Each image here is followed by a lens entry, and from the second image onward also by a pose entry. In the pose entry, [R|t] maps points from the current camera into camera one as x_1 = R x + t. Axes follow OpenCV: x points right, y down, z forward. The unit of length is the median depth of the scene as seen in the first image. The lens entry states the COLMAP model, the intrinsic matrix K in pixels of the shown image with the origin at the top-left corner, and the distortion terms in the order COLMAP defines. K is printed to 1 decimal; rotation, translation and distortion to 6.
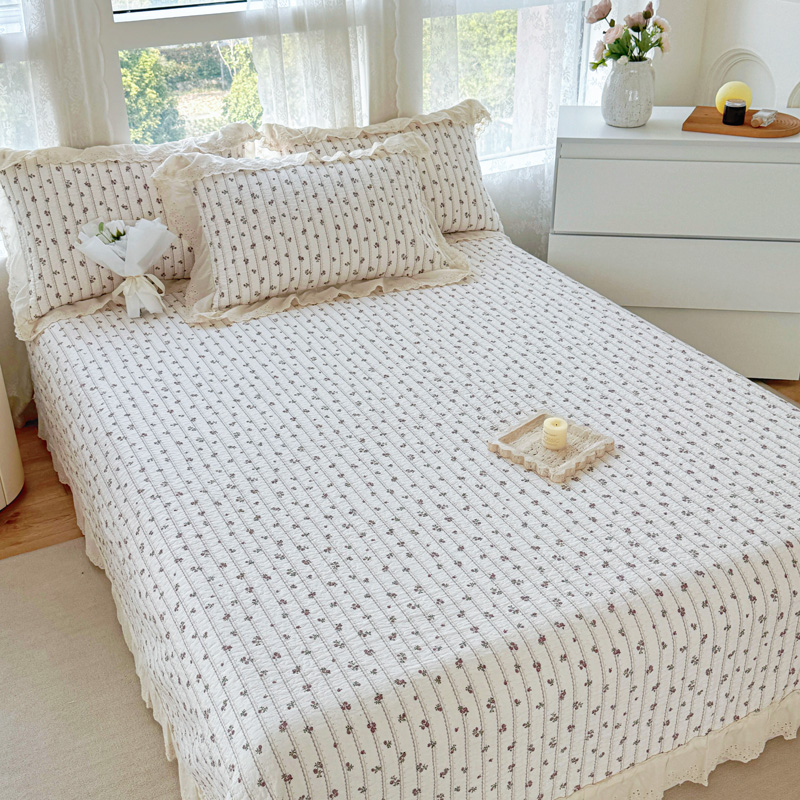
lens RADIAL K [[1062.4, 0, 400.0], [0, 1062.4, 400.0], [0, 0, 1]] dist [0.210289, -0.517896]
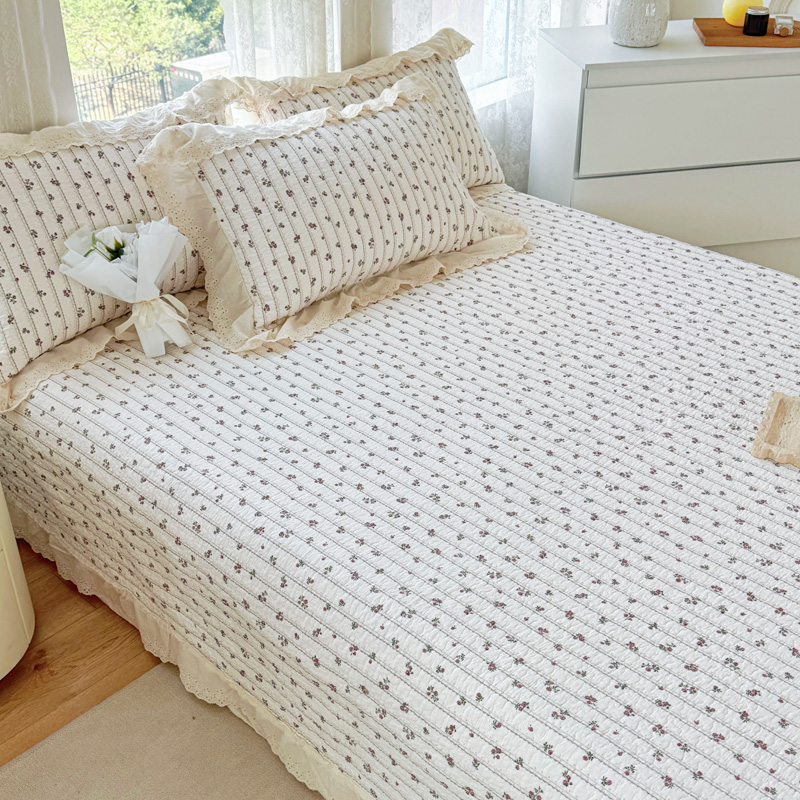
lens RADIAL K [[1094.8, 0, 418.5], [0, 1094.8, 397.1], [0, 0, 1]] dist [0.210752, -0.535188]
pose [[0.939138, -0.169745, 0.298674, -0.302883], [0.157778, 0.985404, 0.063921, -0.067561], [-0.305165, -0.012907, 0.952212, 0.218683]]
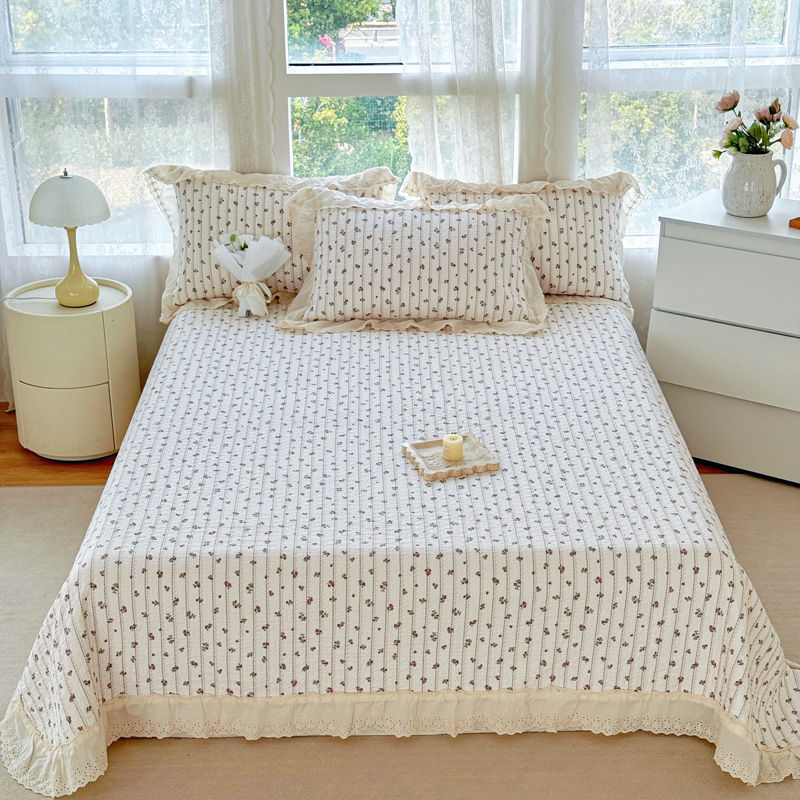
lens RADIAL K [[1525.8, 0, 399.7], [0, 1525.8, 408.0], [0, 0, 1]] dist [0.141918, 0.060733]
pose [[0.897440, 0.178370, -0.403467, 0.586734], [-0.217158, 0.974745, -0.052102, 0.068777], [0.383983, 0.134375, 0.913510, -0.437558]]
